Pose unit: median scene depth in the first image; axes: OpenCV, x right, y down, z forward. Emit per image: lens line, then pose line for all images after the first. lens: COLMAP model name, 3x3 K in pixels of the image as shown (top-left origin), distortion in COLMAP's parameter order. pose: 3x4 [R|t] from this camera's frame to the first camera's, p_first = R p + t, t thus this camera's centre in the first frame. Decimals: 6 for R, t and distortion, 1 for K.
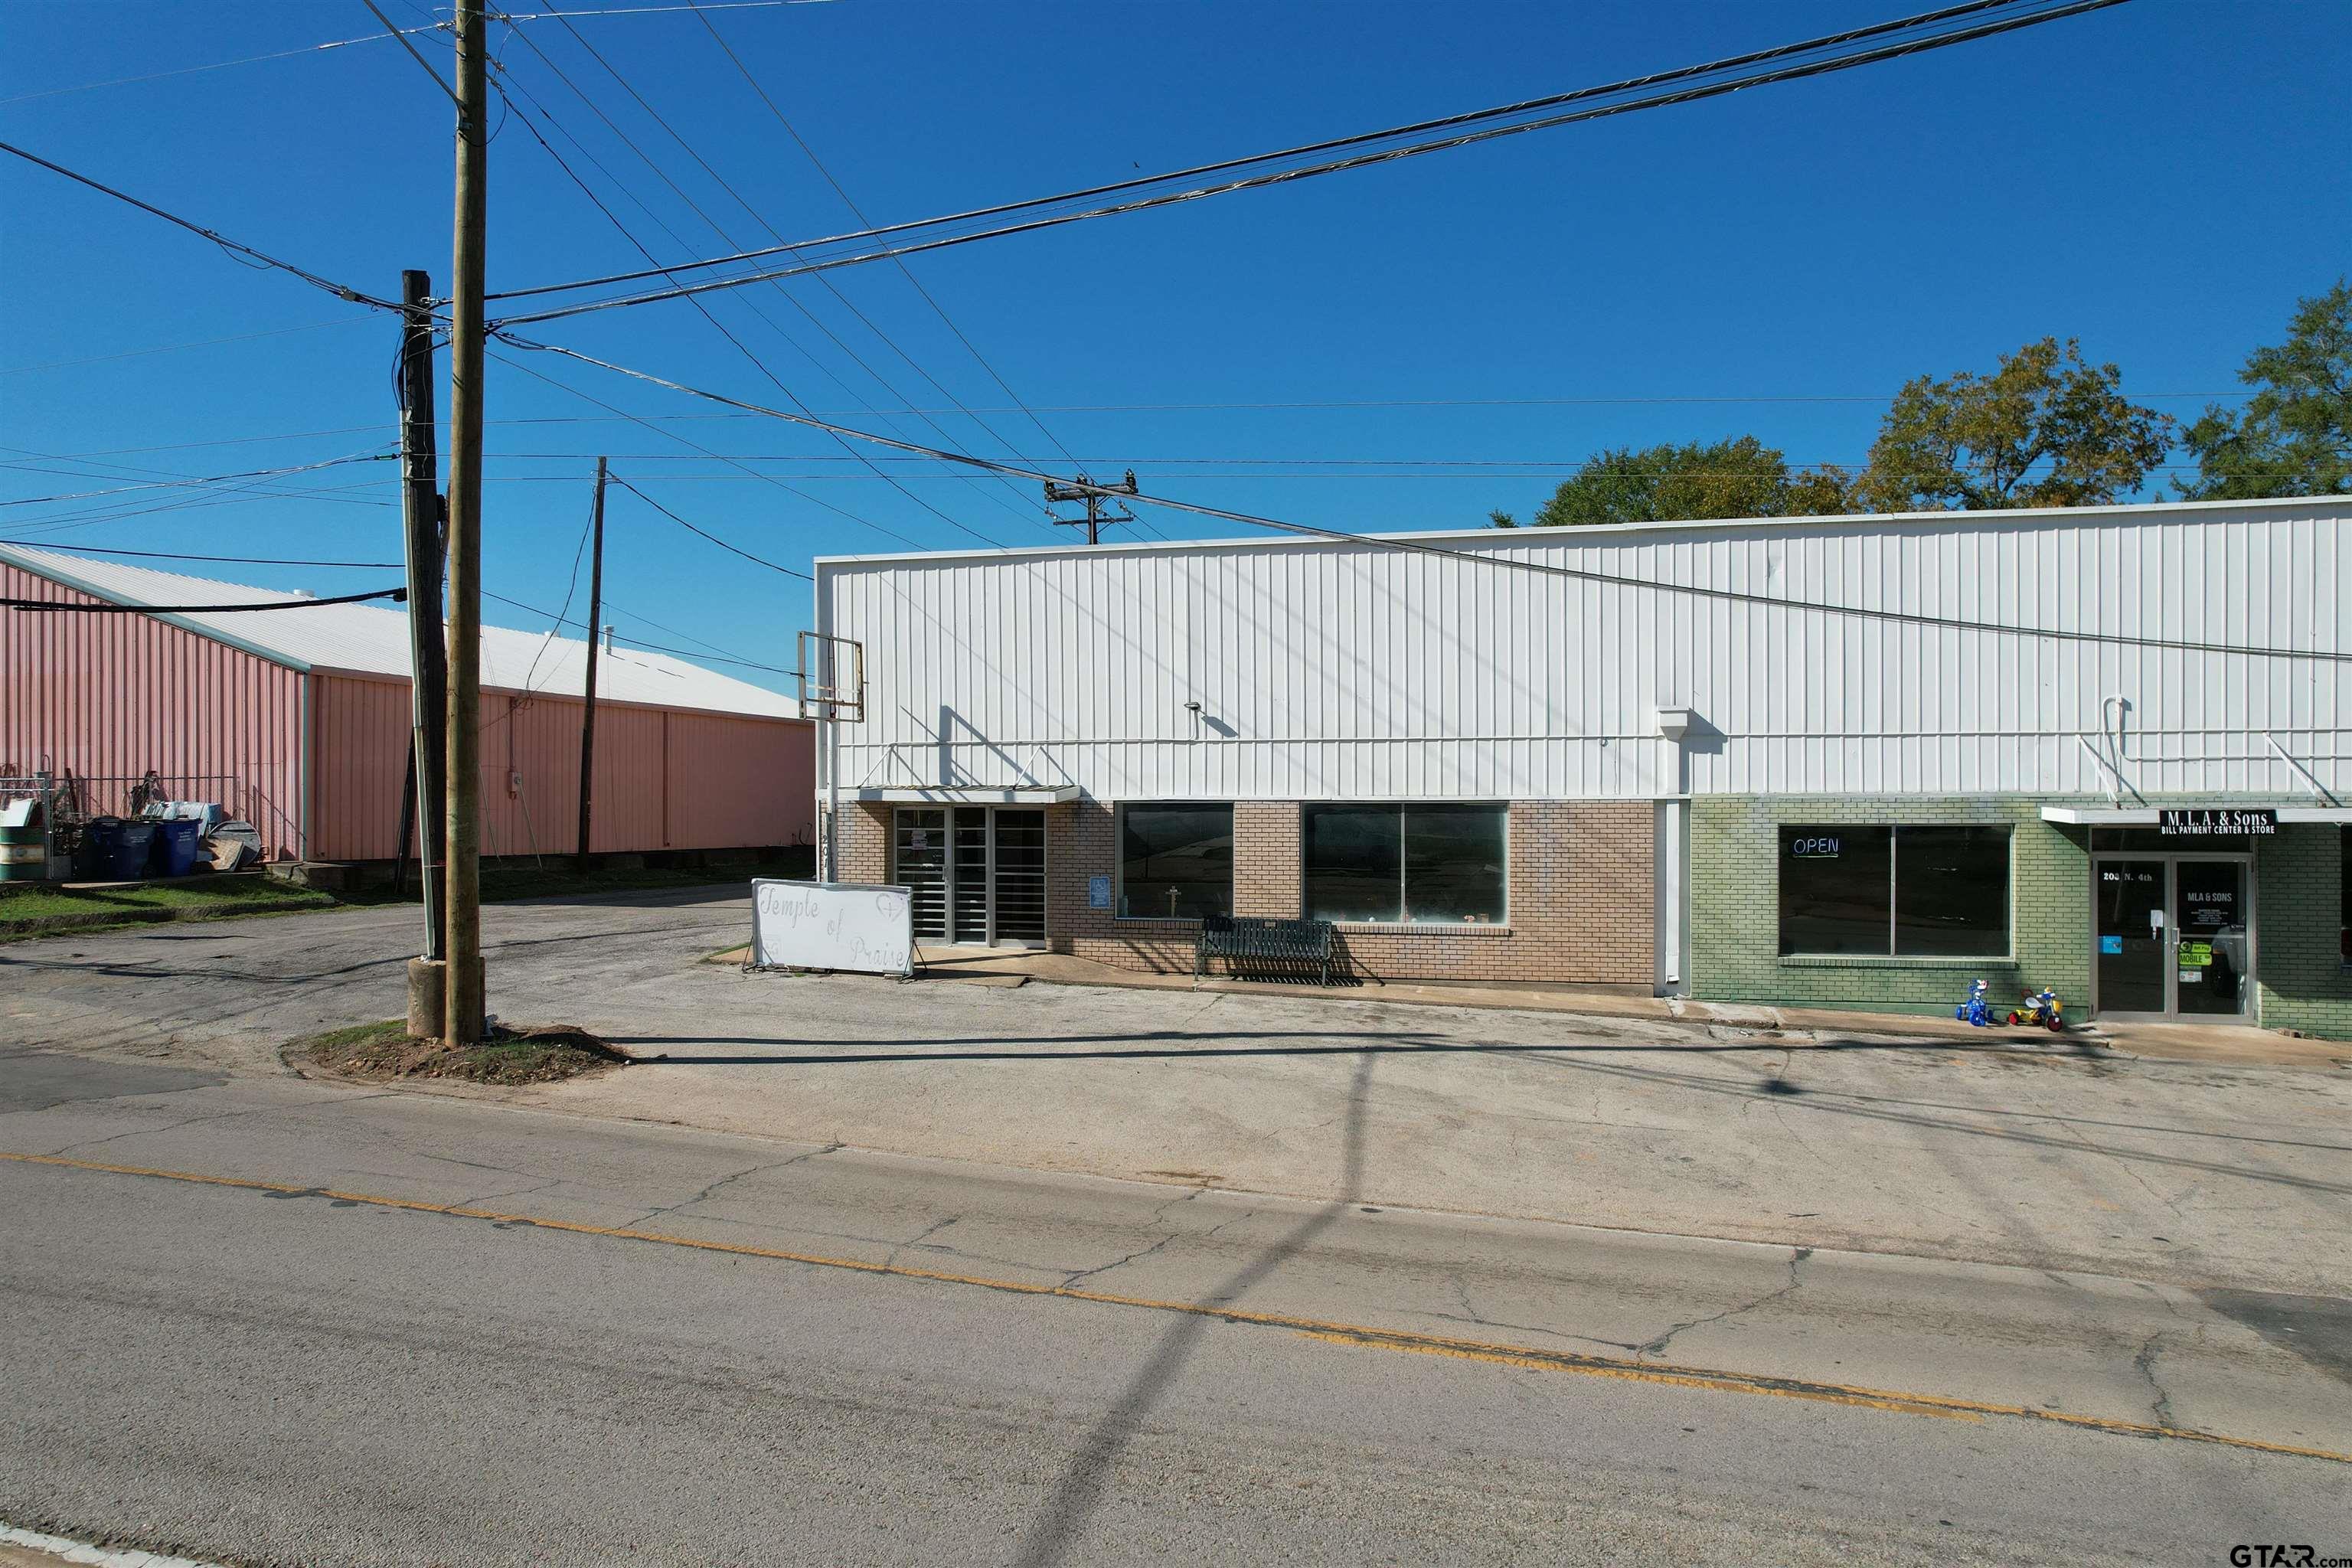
lens RADIAL K [[1499.7, 0, 1180.0], [0, 1499.7, 797.9], [0, 0, 1]] dist [-0.079777, 0.069273]
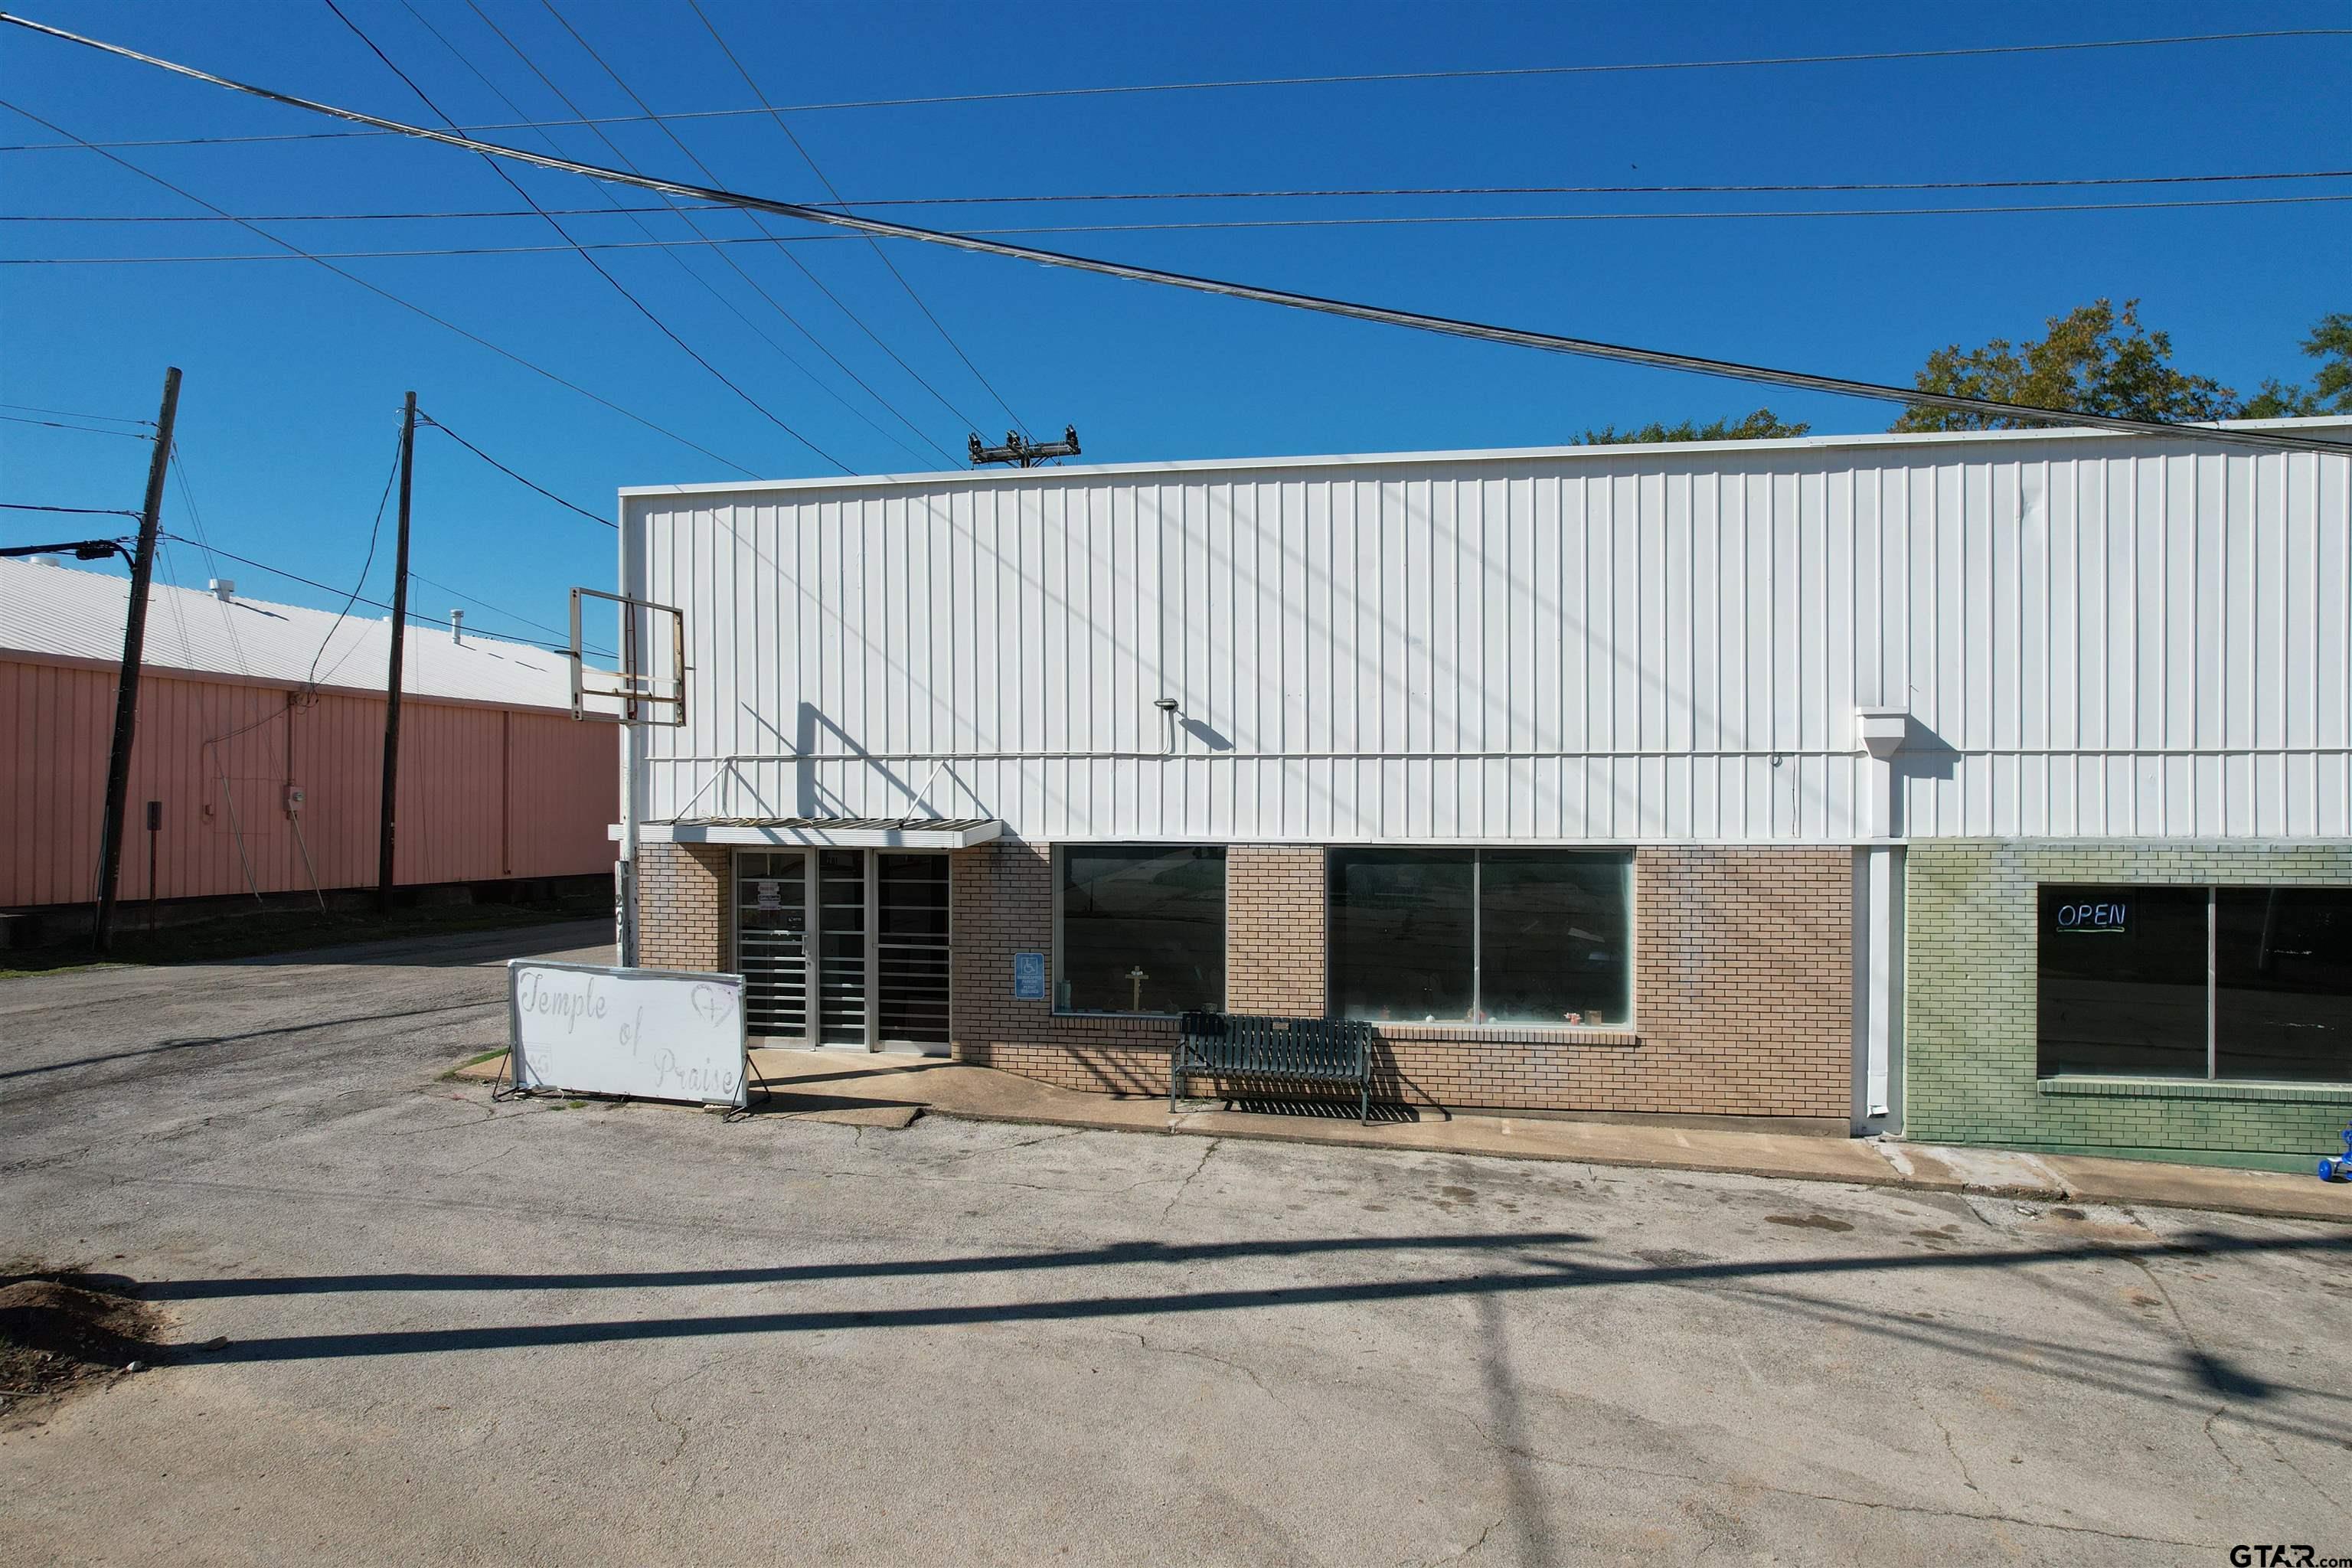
lens RADIAL K [[1499.7, 0, 1180.0], [0, 1499.7, 797.9], [0, 0, 1]] dist [-0.079777, 0.069273]
pose [[0.999142, 0.002391, 0.041336, -0.013663], [-0.002321, 0.999996, -0.001730, -0.017829], [-0.041340, 0.001633, 0.999144, 0.324056]]
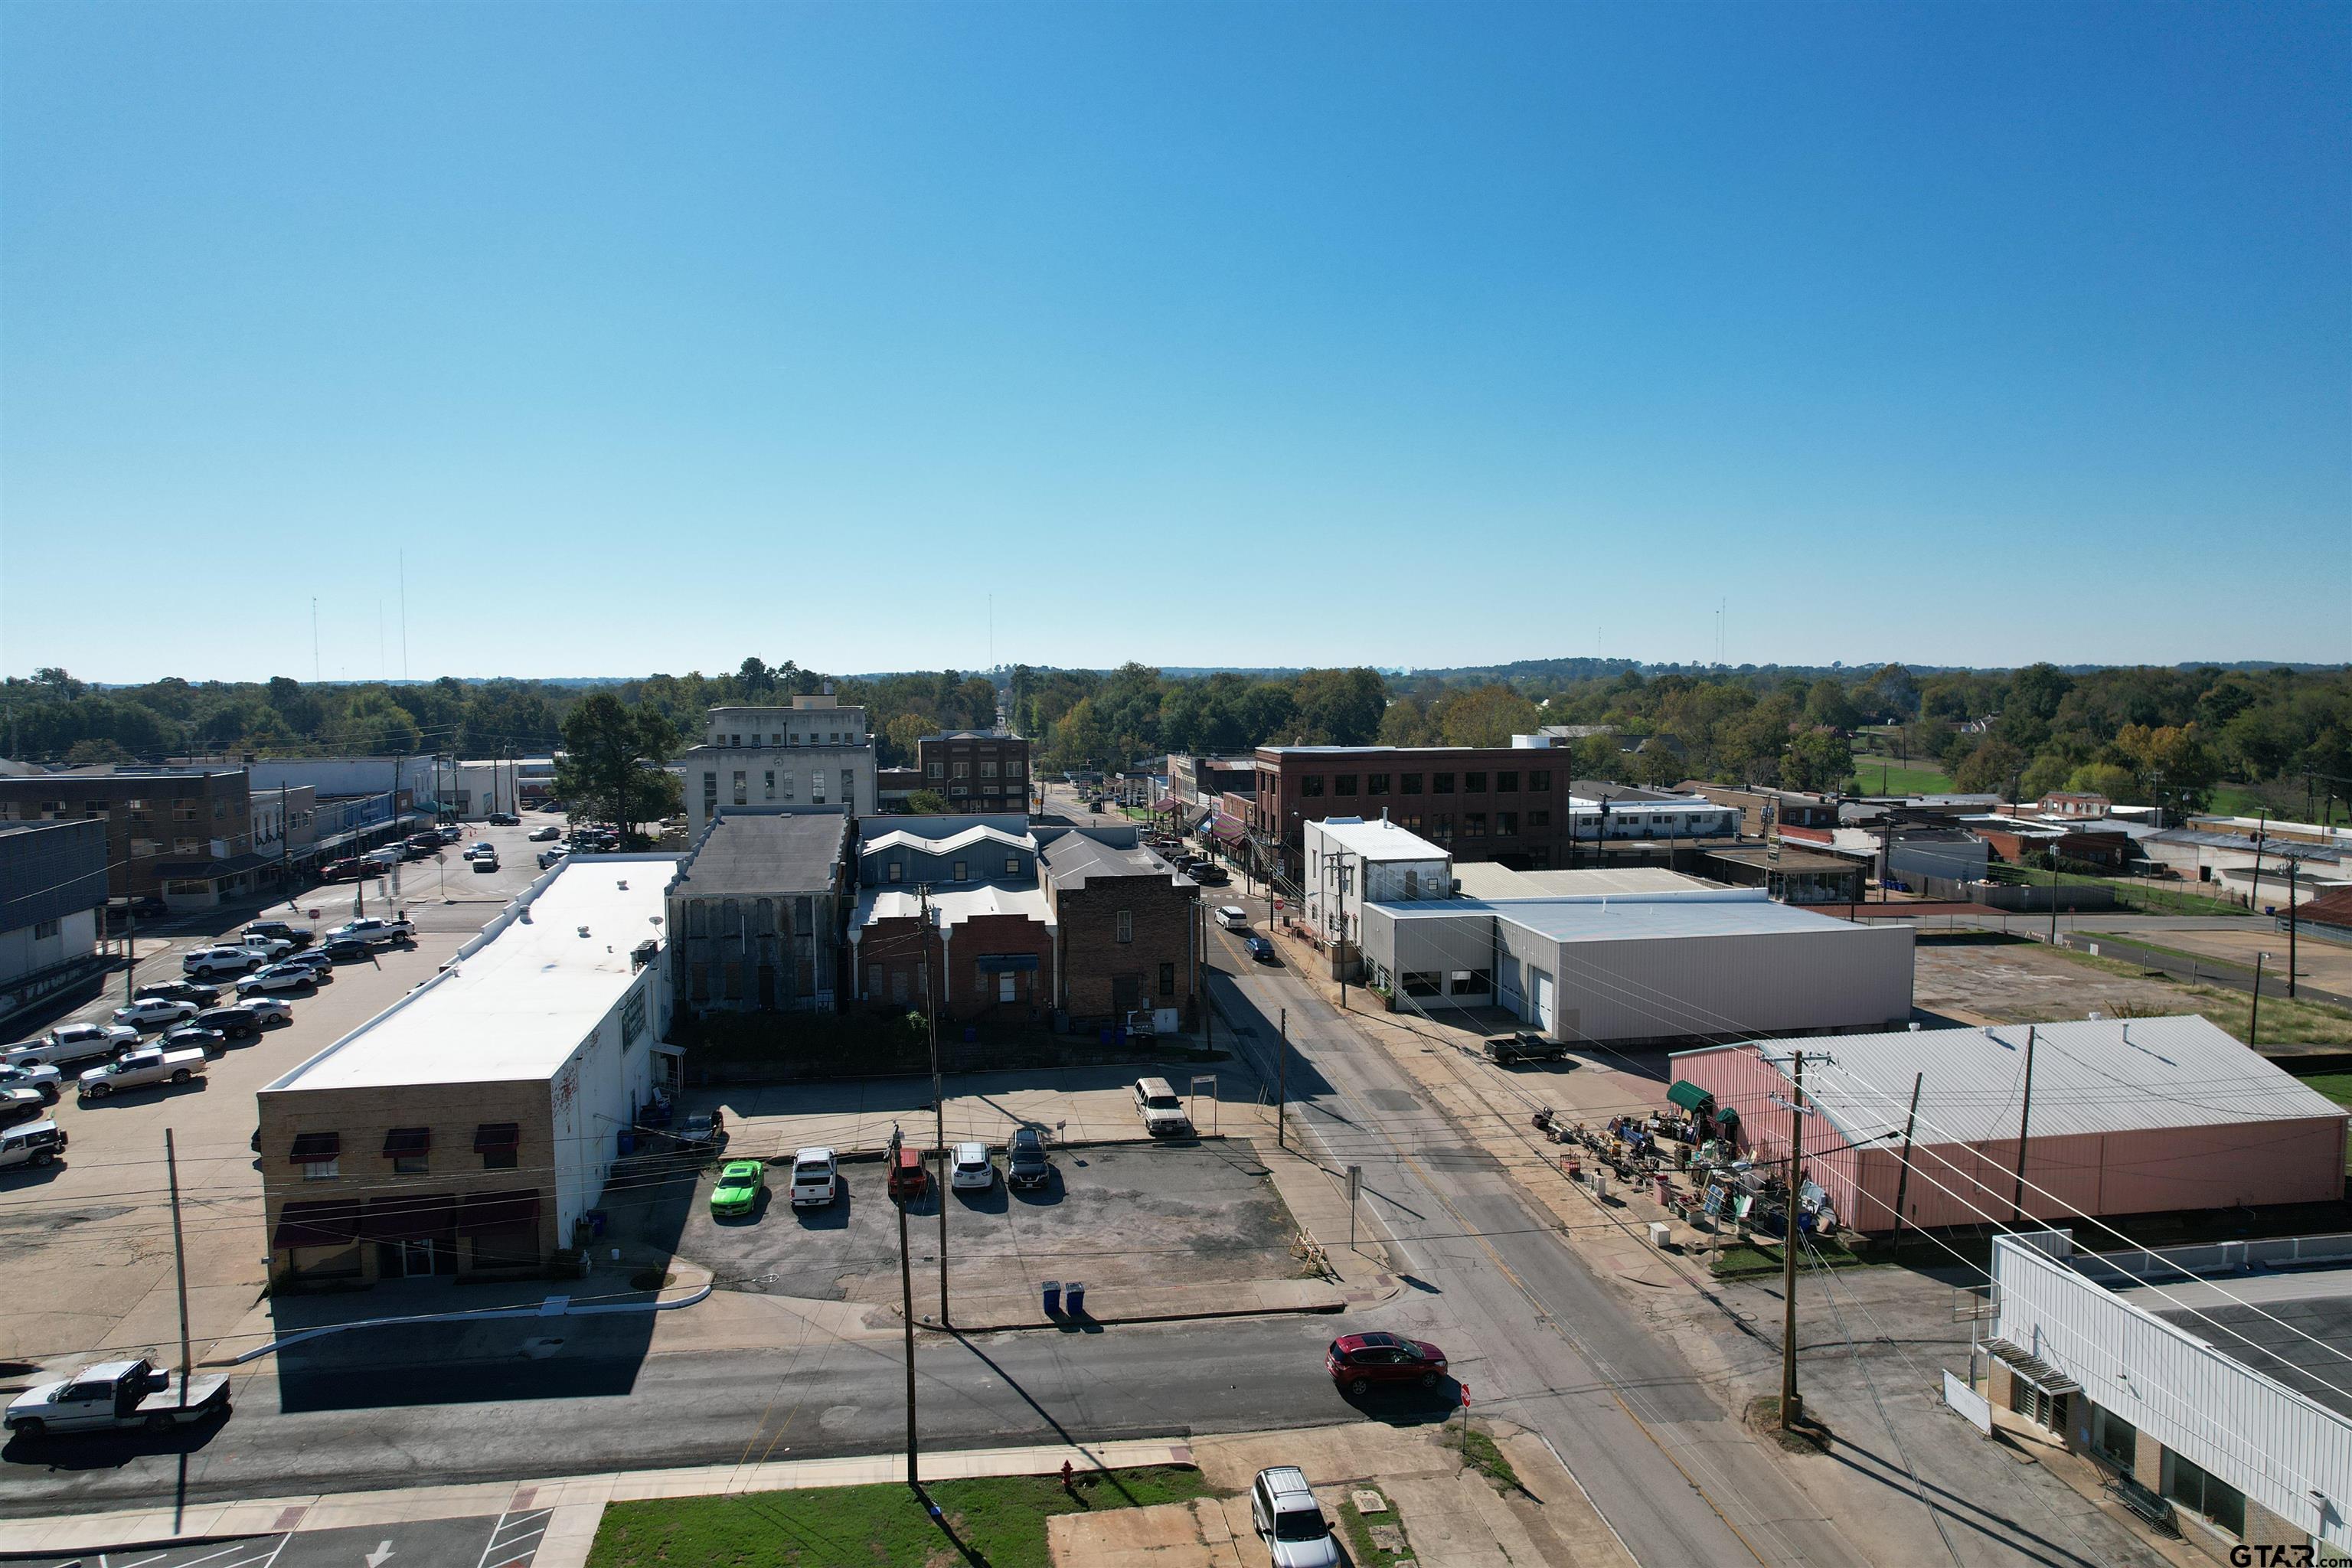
lens RADIAL K [[1498.5, 0, 1178.6], [0, 1498.5, 798.1], [0, 0, 1]] dist [-0.068930, 0.064582]
pose [[0.394055, 0.076737, -0.915878, 1.423105], [0.007656, 0.996200, 0.086761, -1.144262], [0.919055, -0.041200, 0.391970, -1.142492]]
